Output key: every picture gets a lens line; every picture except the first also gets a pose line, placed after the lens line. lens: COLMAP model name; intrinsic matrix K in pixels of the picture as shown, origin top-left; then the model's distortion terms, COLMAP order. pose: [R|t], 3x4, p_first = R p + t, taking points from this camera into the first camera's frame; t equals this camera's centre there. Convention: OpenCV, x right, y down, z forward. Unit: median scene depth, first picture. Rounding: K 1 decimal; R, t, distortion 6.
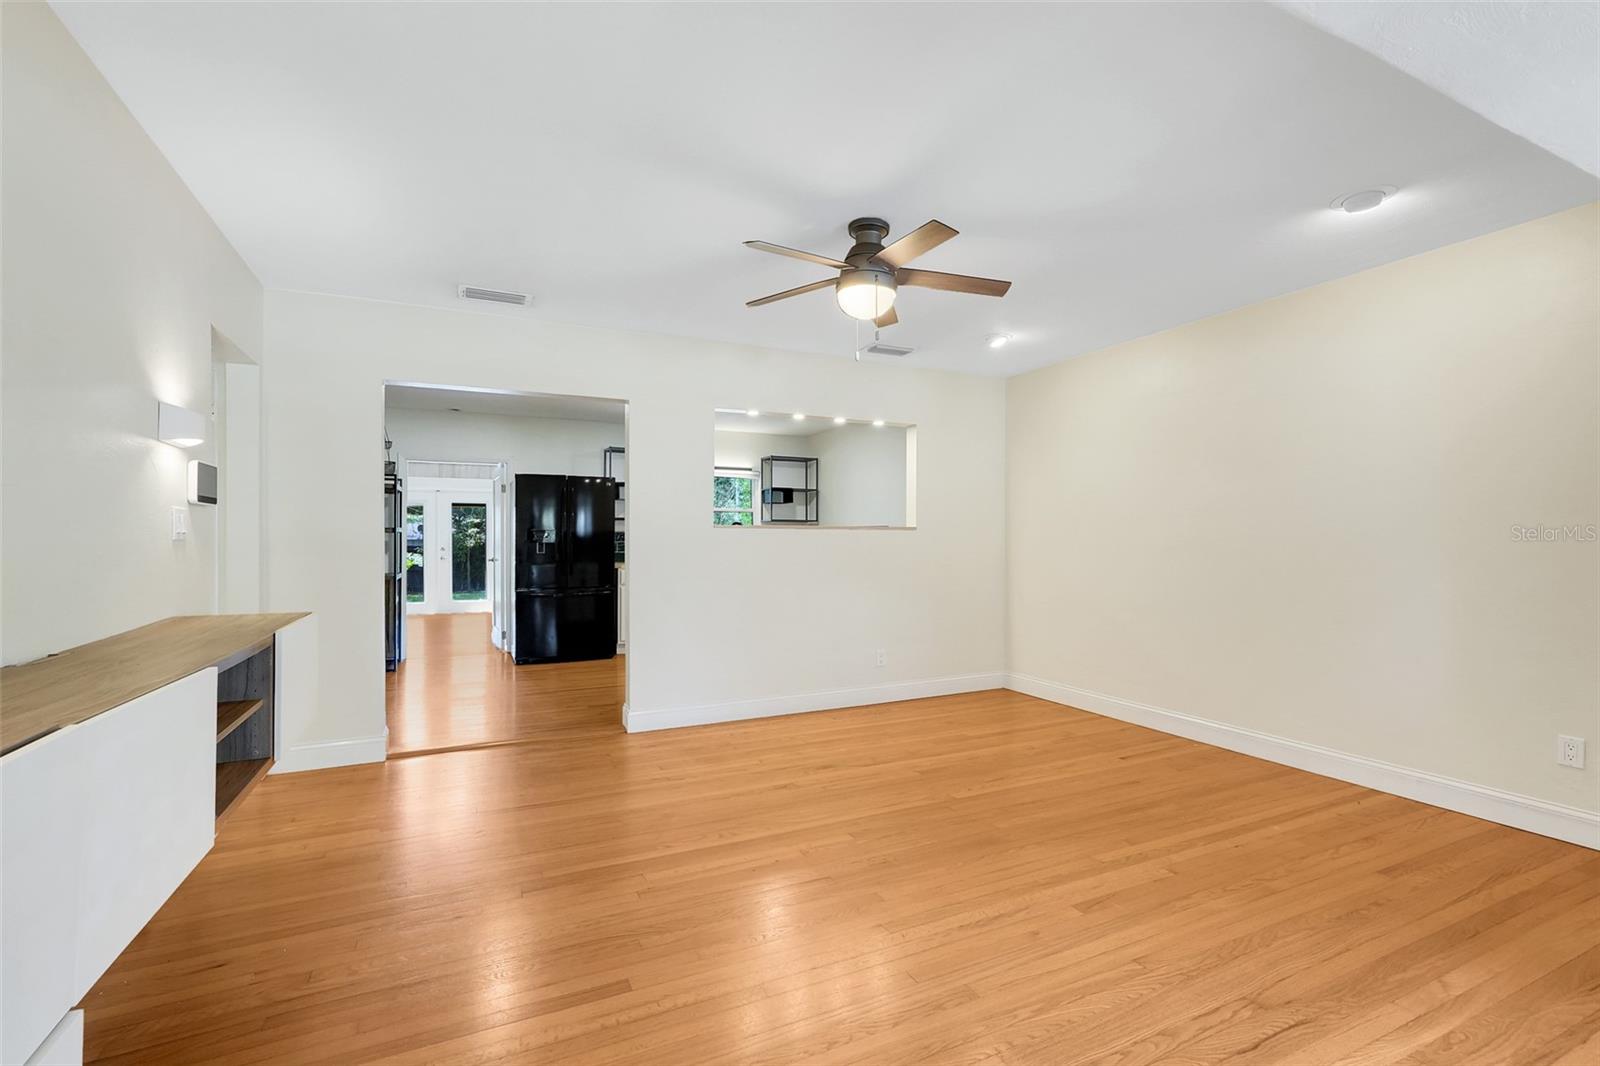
lens RADIAL K [[708.3, 0, 793.6], [0, 708.3, 533.6], [0, 0, 1]] dist [-0.014423, 0.000307]
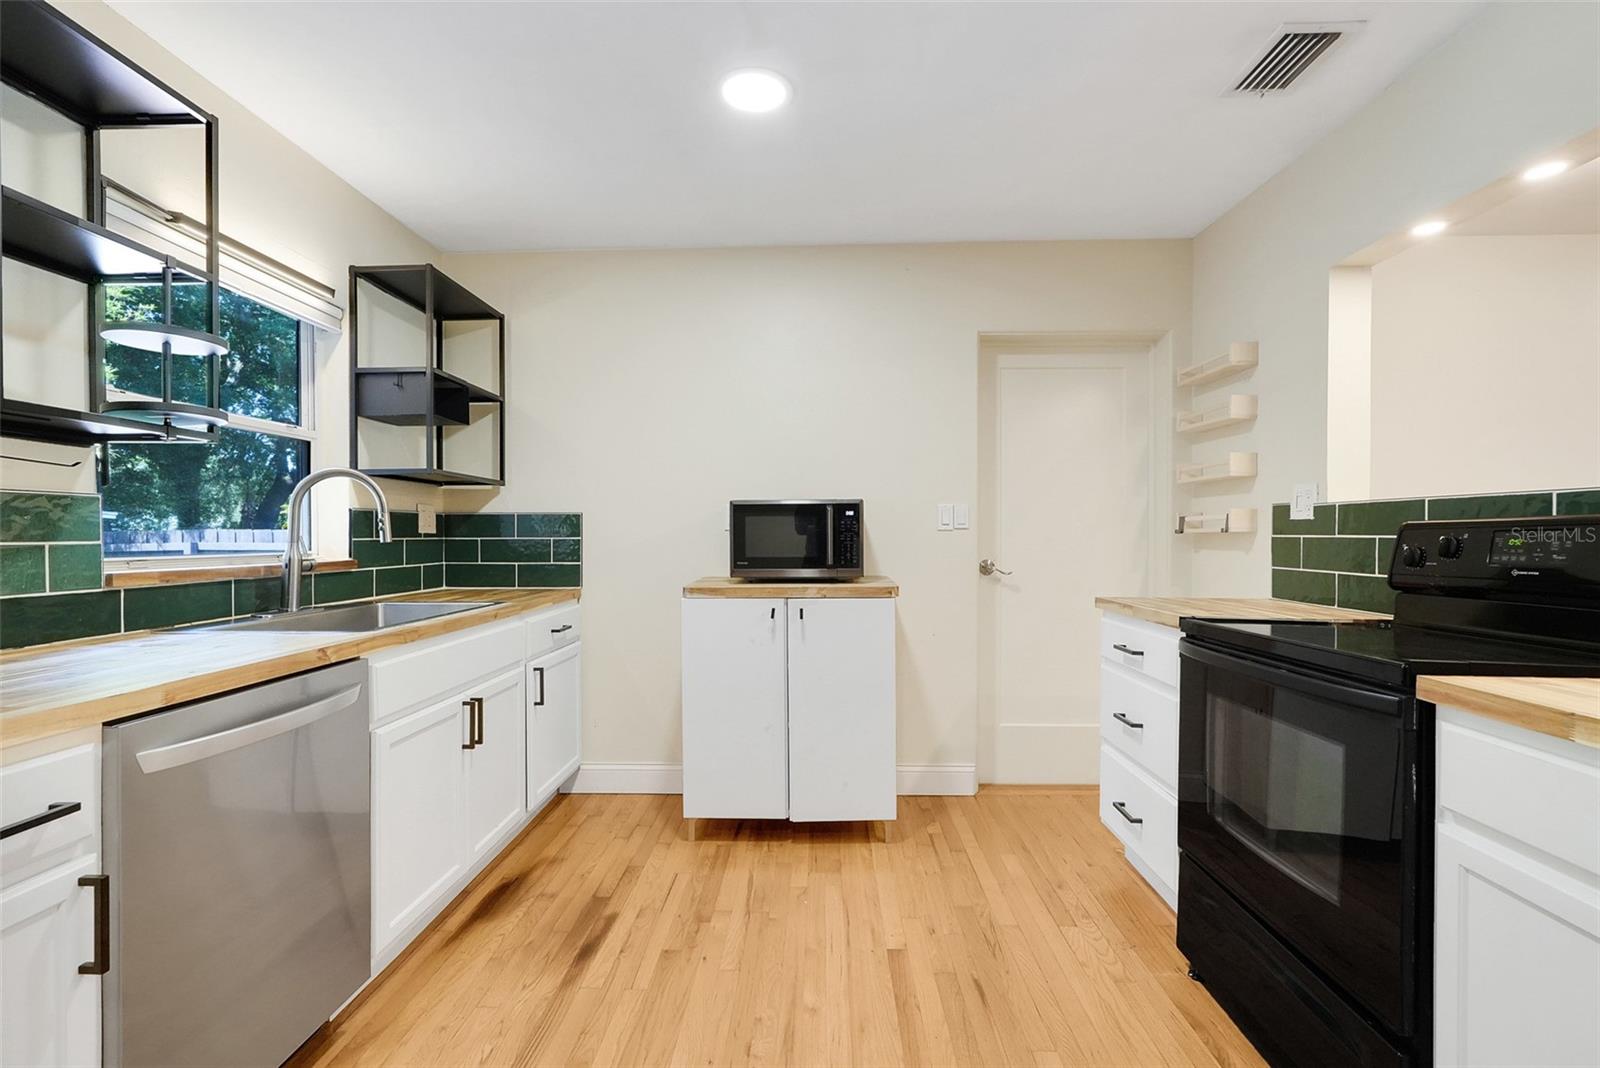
lens RADIAL K [[723.5, 0, 796.3], [0, 723.5, 536.2], [0, 0, 1]] dist [-0.000598, 0.000691]
pose [[0.461804, -0.008706, 0.886939, -0.233720], [-0.009010, 0.999854, 0.014506, 0.003583], [-0.886936, -0.014690, 0.461659, 0.688578]]
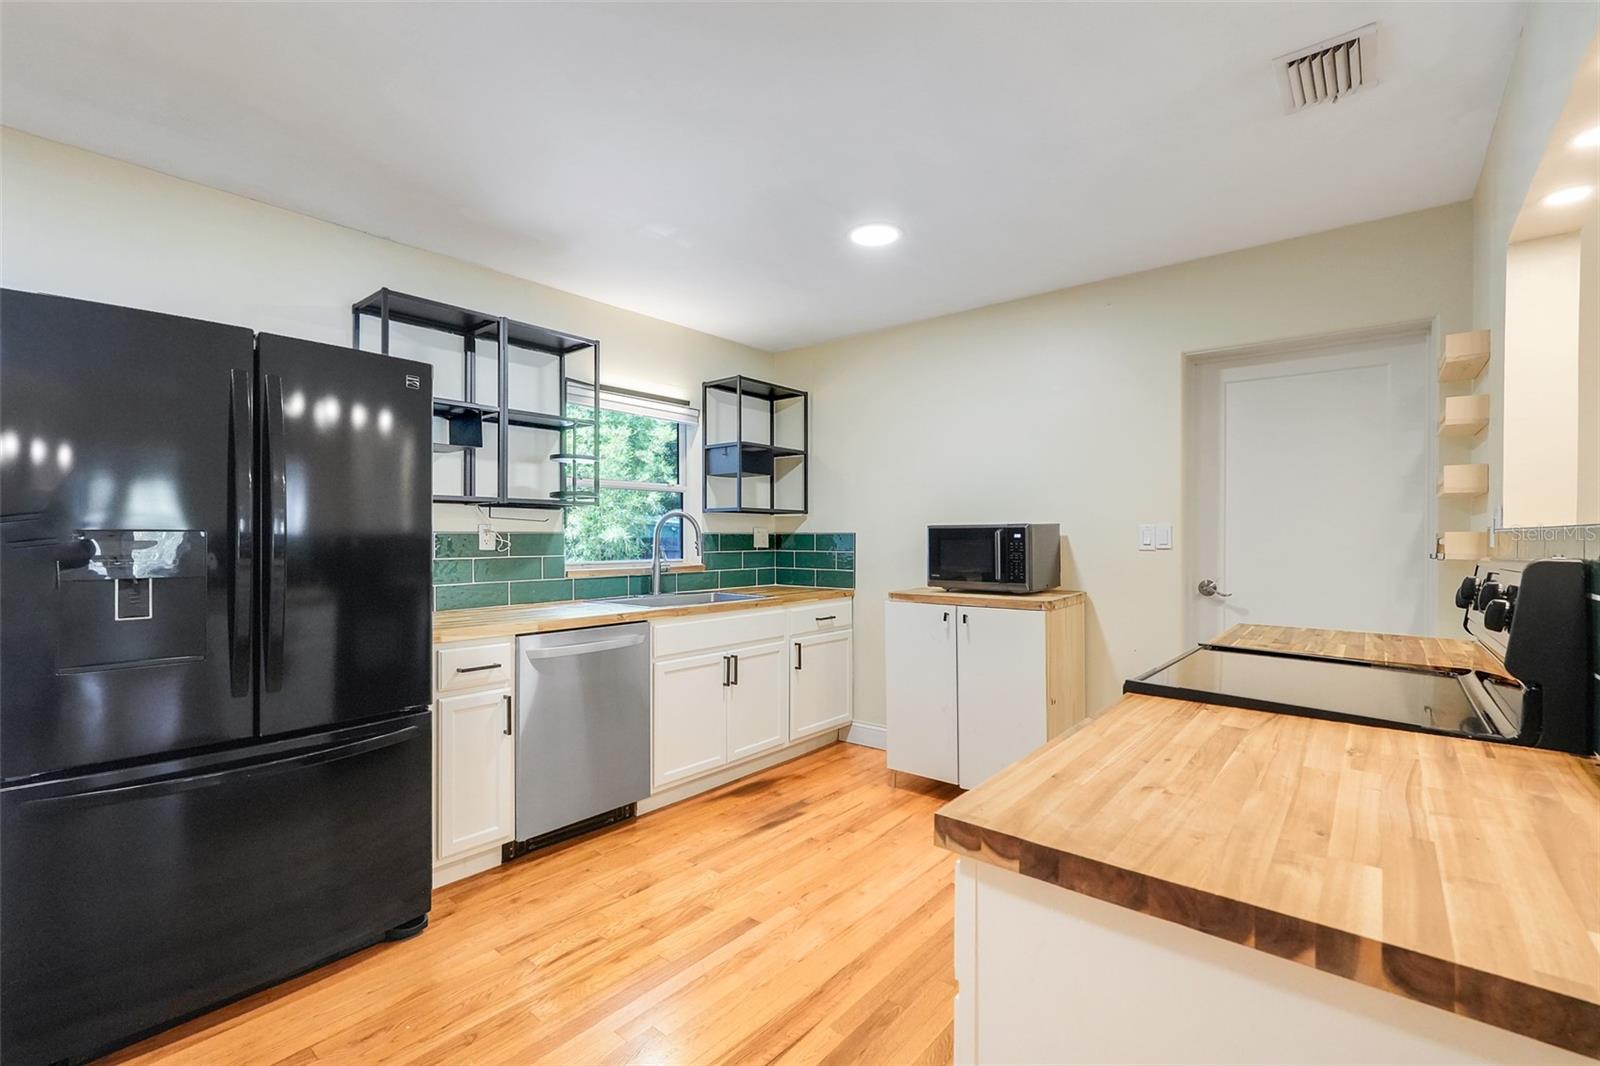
lens RADIAL K [[708.3, 0, 793.6], [0, 708.3, 533.6], [0, 0, 1]] dist [-0.014423, 0.000307]
pose [[0.907923, -0.003678, 0.419121, -0.194455], [-0.001494, 0.999927, 0.012013, -0.007724], [-0.419134, -0.011533, 0.907851, 0.529969]]
